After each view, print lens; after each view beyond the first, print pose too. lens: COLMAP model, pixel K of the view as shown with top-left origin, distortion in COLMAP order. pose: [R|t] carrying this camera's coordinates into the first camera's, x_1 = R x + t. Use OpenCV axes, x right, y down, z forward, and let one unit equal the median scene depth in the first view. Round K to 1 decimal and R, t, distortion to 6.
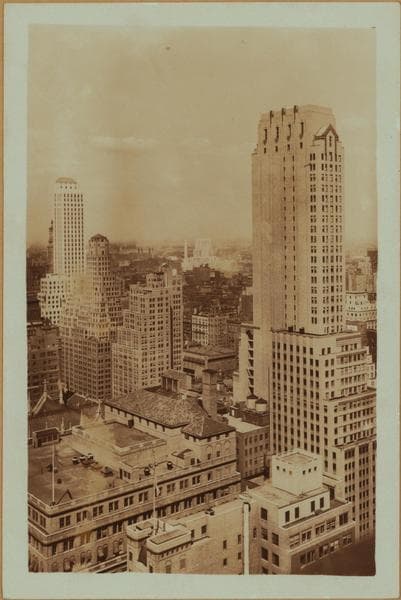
lens RADIAL K [[683.9, 0, 201.0], [0, 683.9, 304.1], [0, 0, 1]] dist [-0.025068, 0.000000]
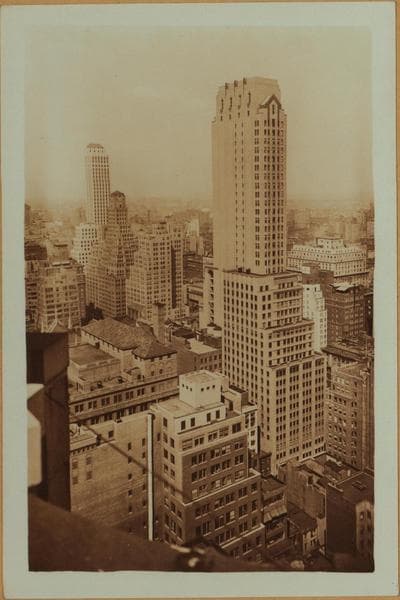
lens RADIAL K [[547.5, 0, 199.8], [0, 547.5, 297.2], [0, 0, 1]] dist [0.012004, 0.021593]
pose [[0.997734, 0.010535, -0.066454, 0.133681], [-0.004407, 0.995777, 0.091696, -0.003913], [0.067139, -0.091195, 0.993567, 0.029610]]
